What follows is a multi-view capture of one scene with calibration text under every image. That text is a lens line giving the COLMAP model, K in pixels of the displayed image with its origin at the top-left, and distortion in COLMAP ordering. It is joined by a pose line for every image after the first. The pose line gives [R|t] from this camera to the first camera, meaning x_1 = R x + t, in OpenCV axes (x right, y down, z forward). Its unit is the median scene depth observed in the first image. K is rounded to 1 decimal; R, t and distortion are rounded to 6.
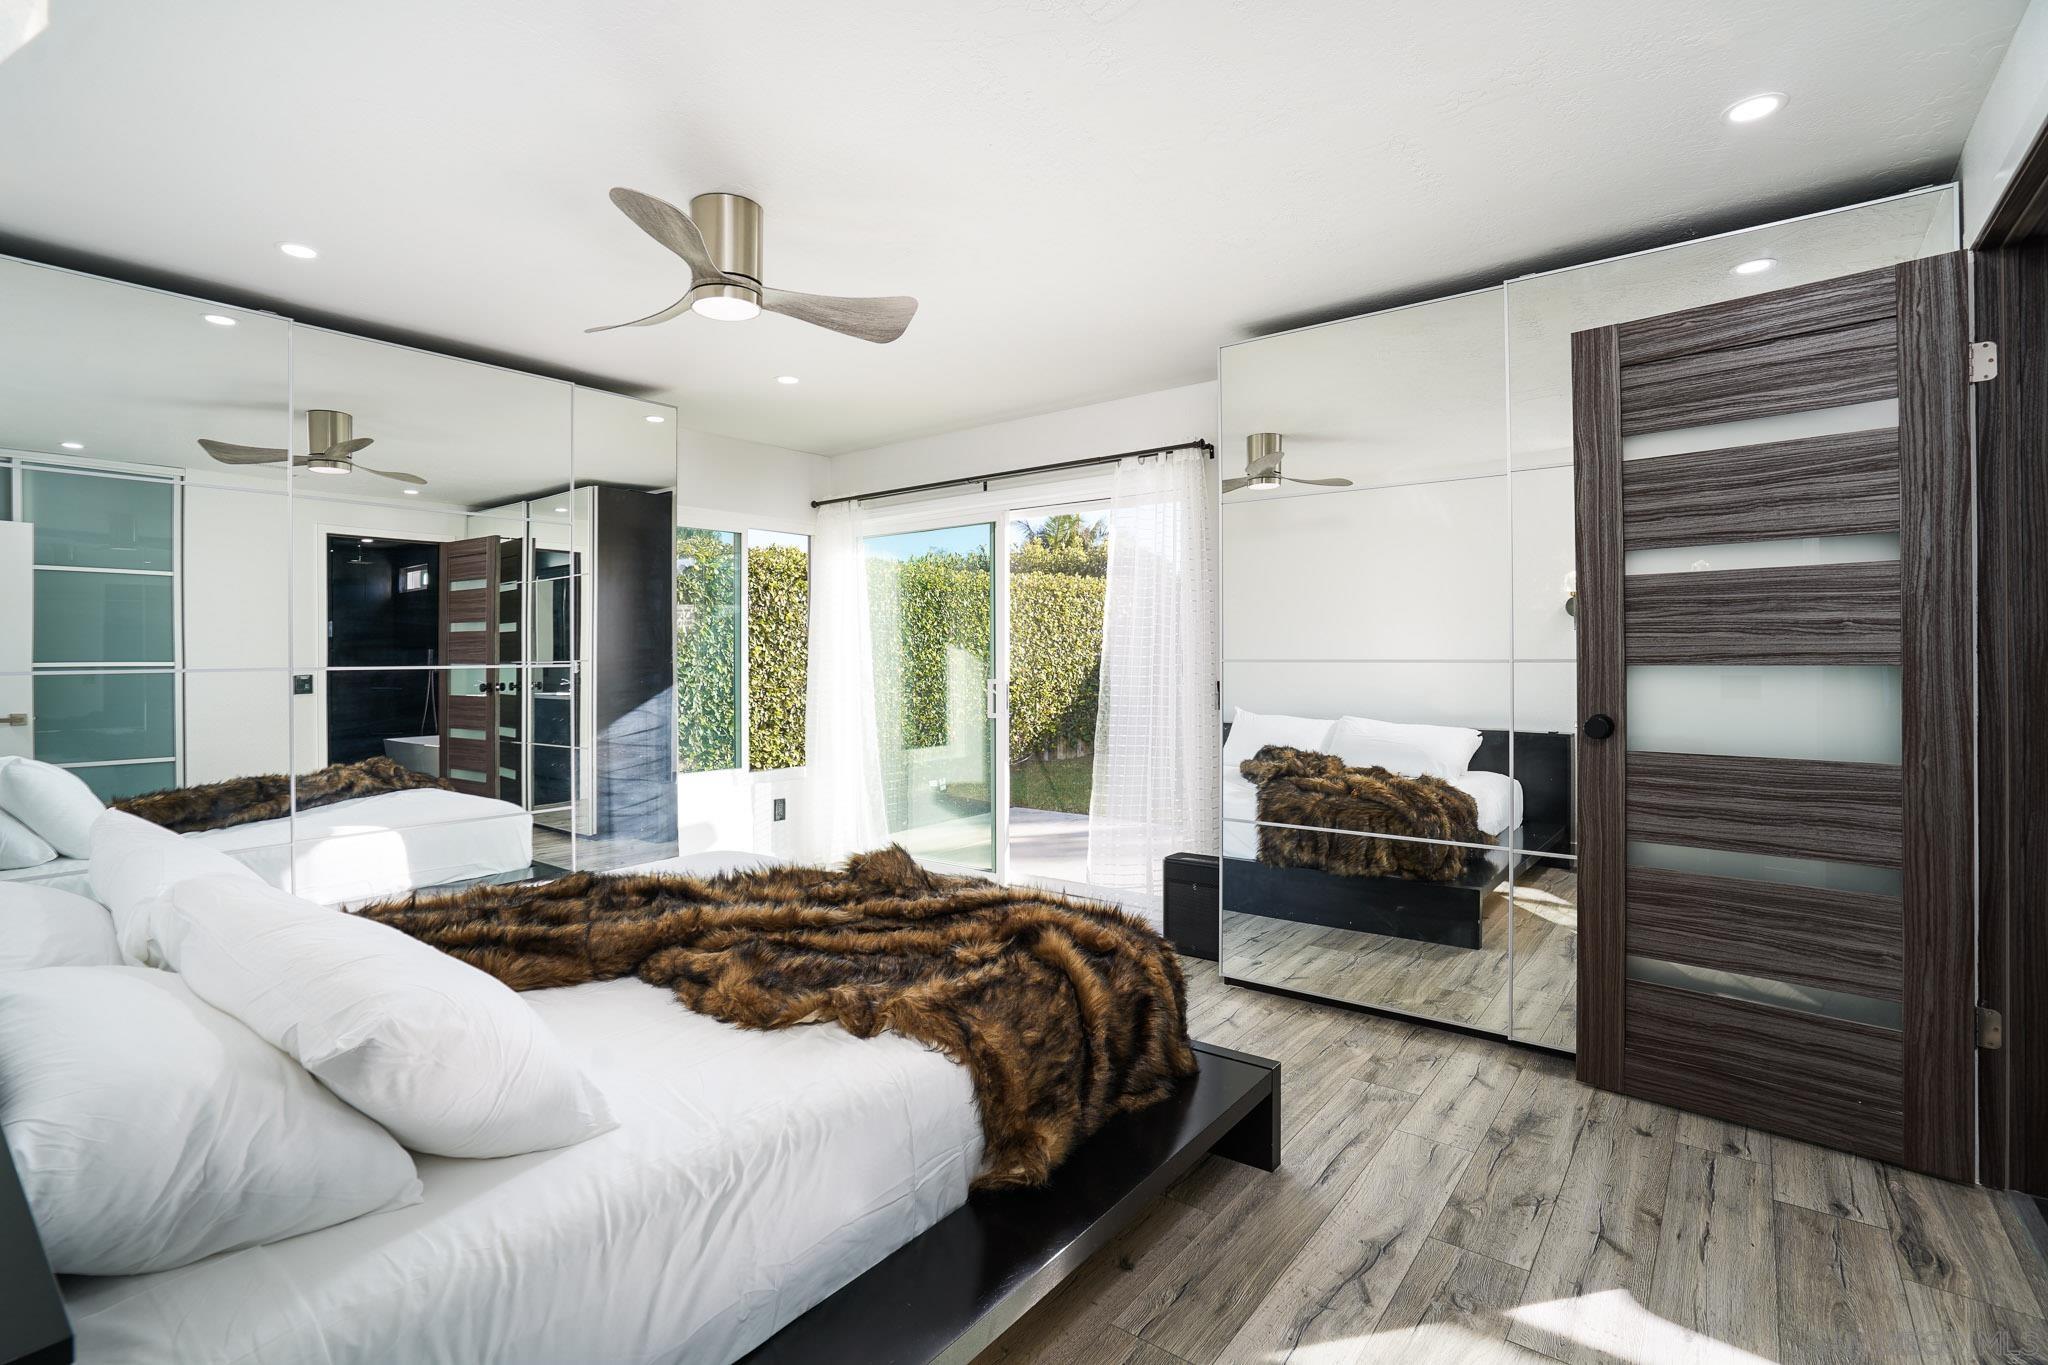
lens RADIAL K [[950.5, 0, 1031.0], [0, 950.5, 647.9], [0, 0, 1]] dist [-0.013785, 0.000003]
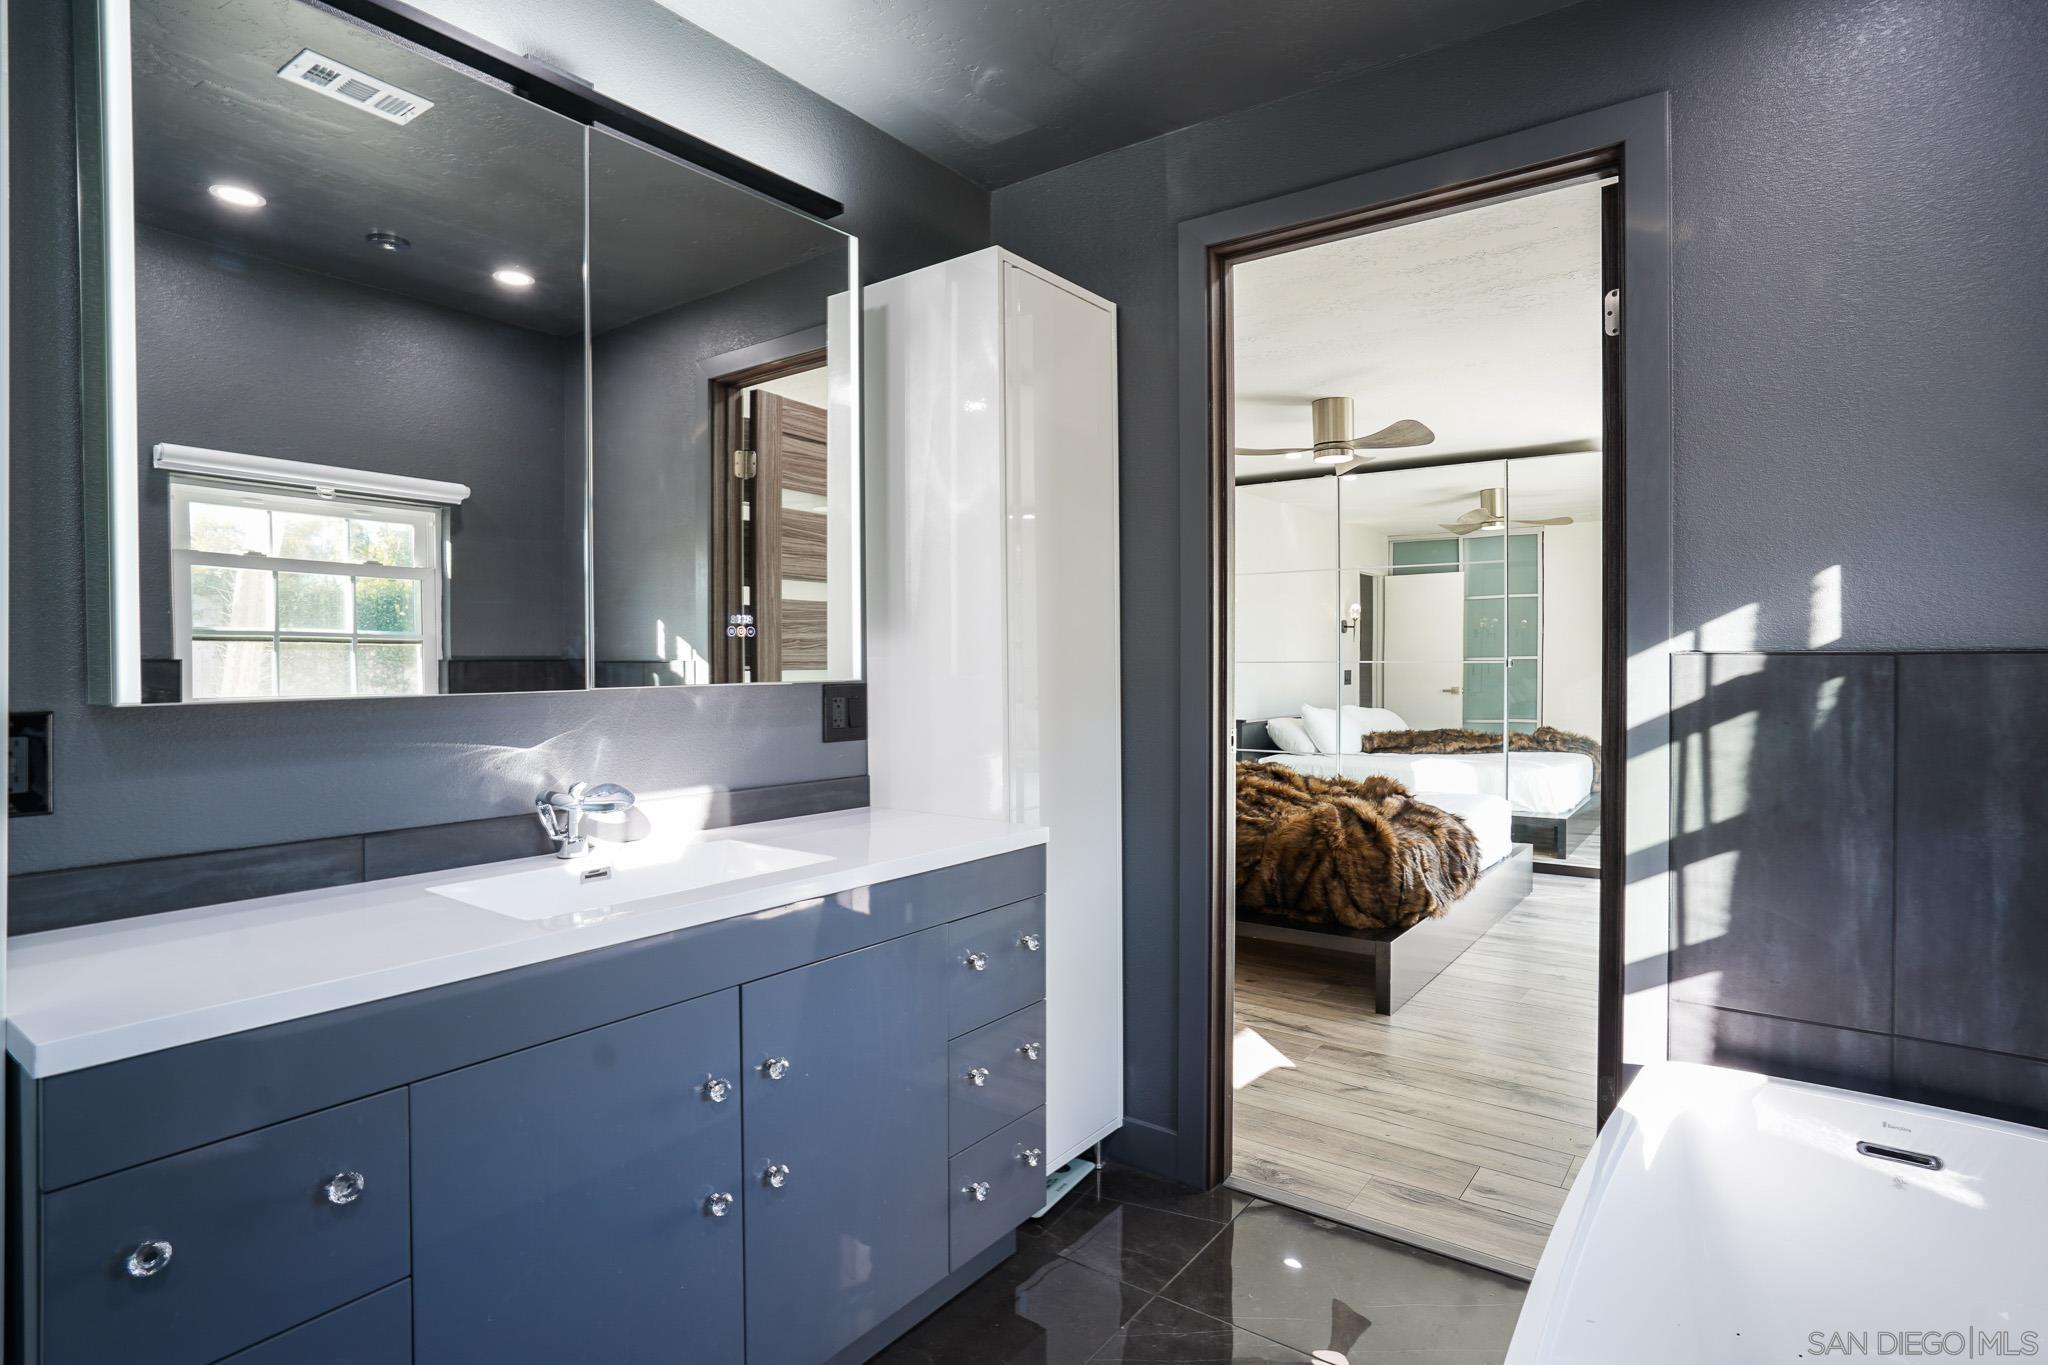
lens RADIAL K [[1063.5, 0, 1004.7], [0, 1063.5, 674.6], [0, 0, 1]] dist [-0.054931, 0.031535]
pose [[0.007001, 0.021948, -0.999735, 1.066051], [0.008470, 0.999722, 0.022007, -0.002371], [0.999940, -0.008622, 0.006813, 0.245477]]
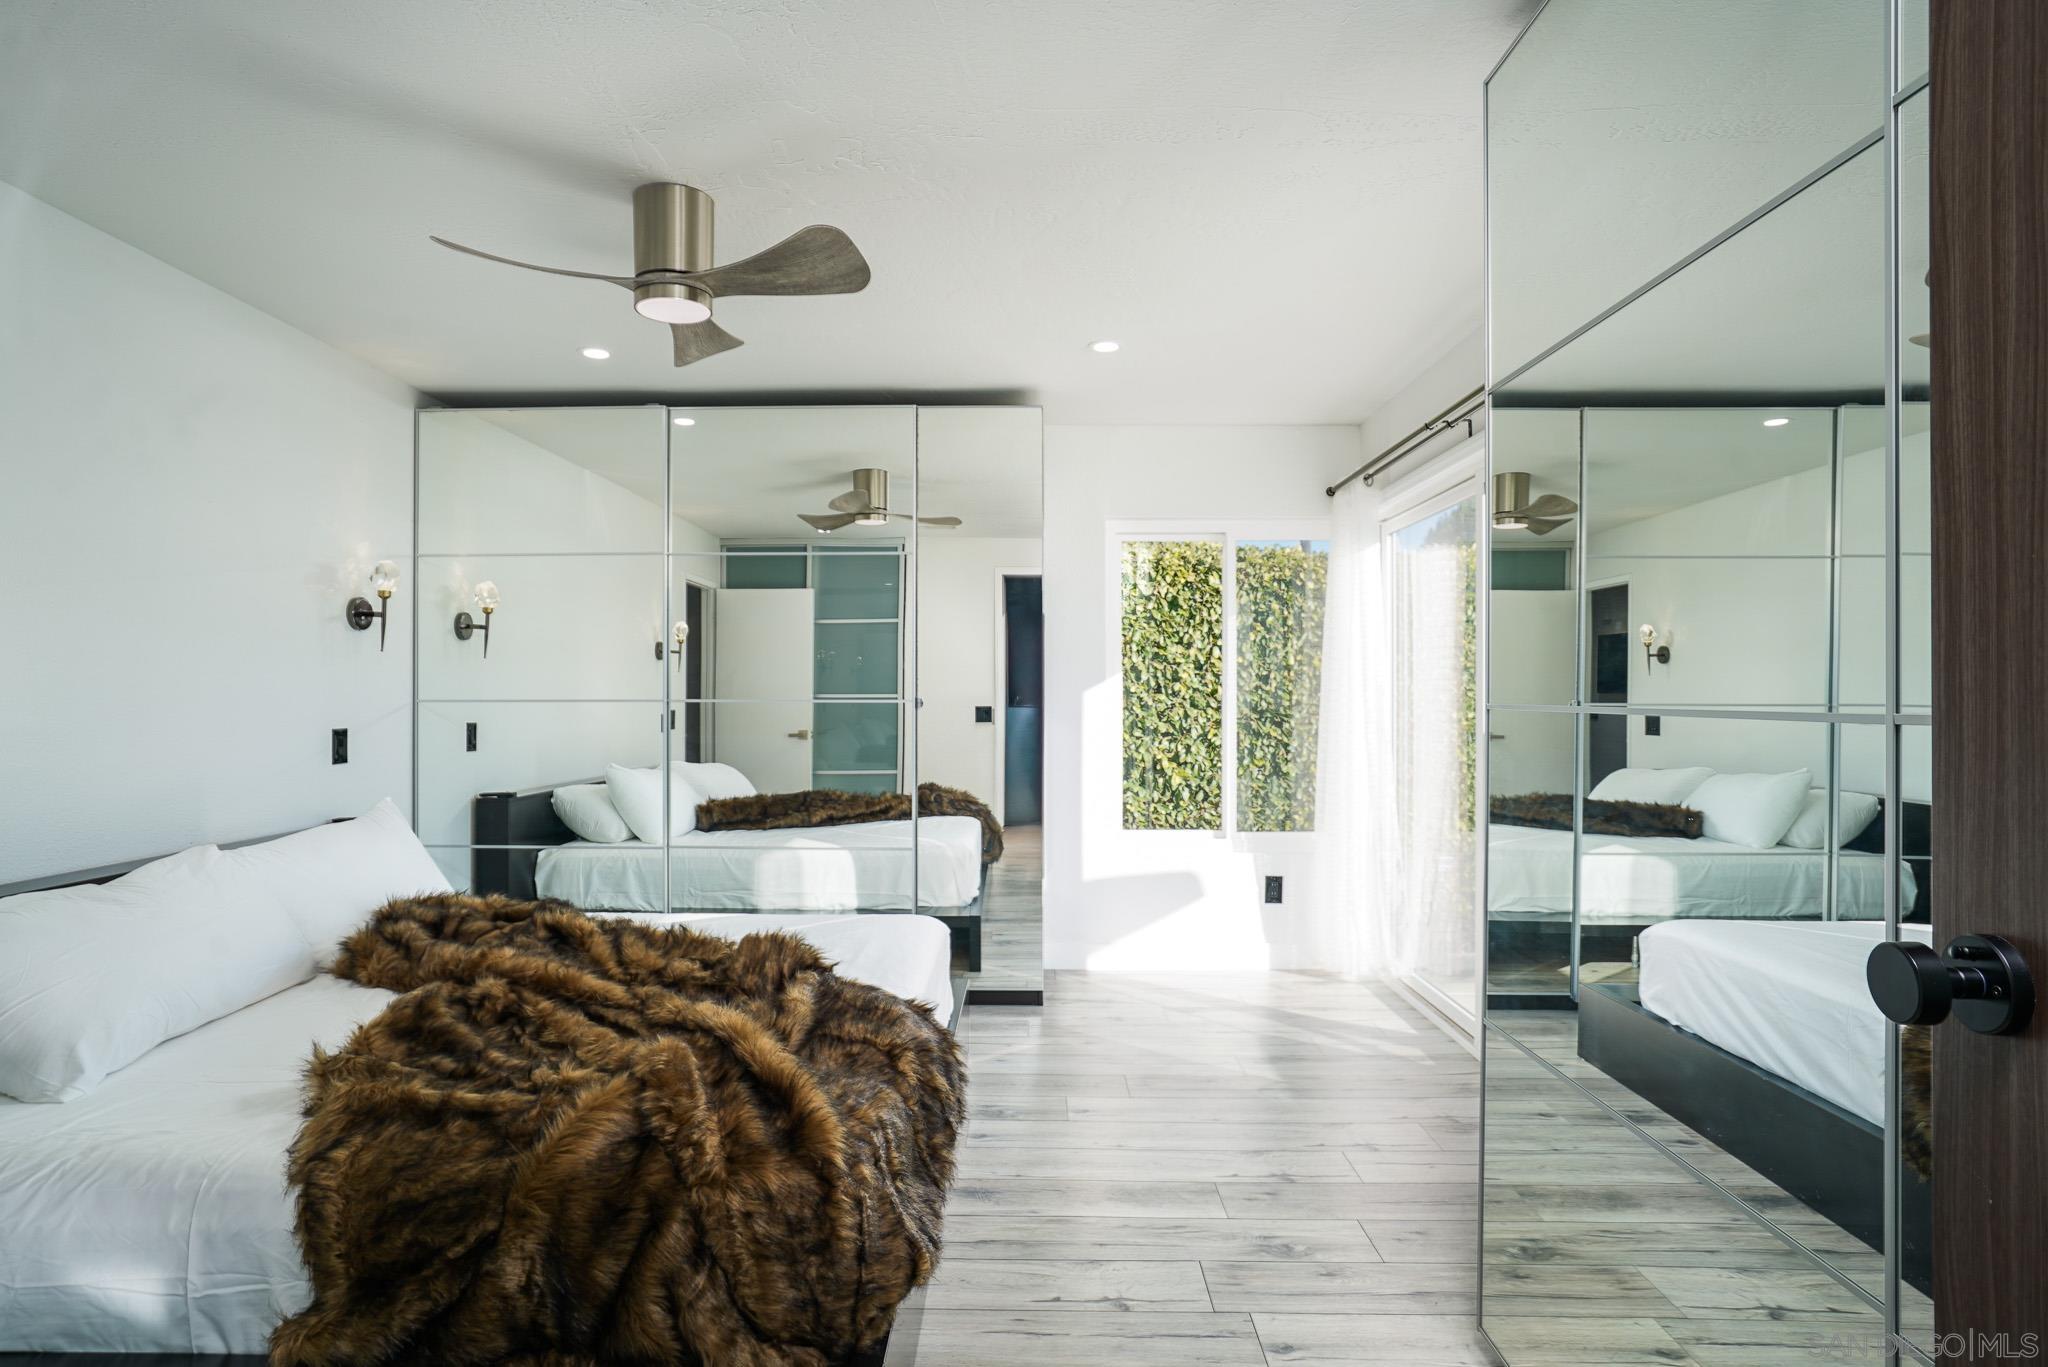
lens RADIAL K [[1088.8, 0, 1003.9], [0, 1088.8, 689.6], [0, 0, 1]] dist [-0.051414, 0.036618]
pose [[0.590745, 0.005107, -0.806842, 0.461724], [-0.000765, 0.999983, 0.005770, 0.001302], [0.806858, -0.002792, 0.590739, 0.419536]]
